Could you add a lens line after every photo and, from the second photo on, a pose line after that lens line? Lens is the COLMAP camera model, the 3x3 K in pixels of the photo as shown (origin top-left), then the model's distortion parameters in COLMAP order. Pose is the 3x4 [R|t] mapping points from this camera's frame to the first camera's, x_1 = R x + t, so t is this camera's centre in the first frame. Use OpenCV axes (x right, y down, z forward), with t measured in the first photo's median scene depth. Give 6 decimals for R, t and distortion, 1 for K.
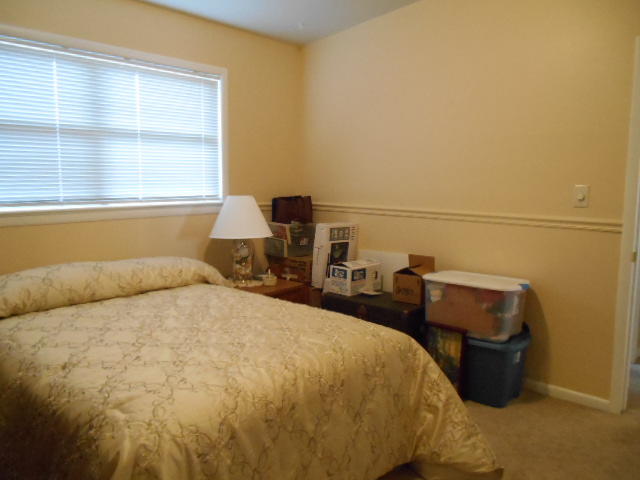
lens RADIAL K [[502.9, 0, 326.9], [0, 502.9, 238.6], [0, 0, 1]] dist [-0.019778, 0.012168]
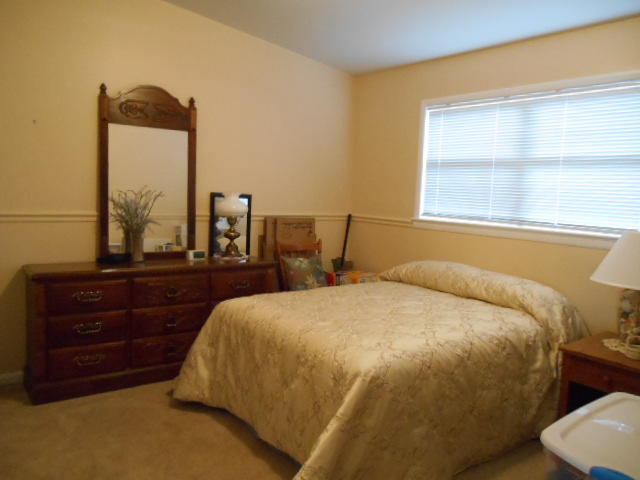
lens RADIAL K [[502.9, 0, 323.4], [0, 502.9, 240.1], [0, 0, 1]] dist [-0.019778, 0.012168]
pose [[-0.190048, 0.079172, -0.978577, 0.746609], [-0.169832, 0.979066, 0.112194, -0.087487], [0.966974, 0.187516, -0.172624, 0.771143]]
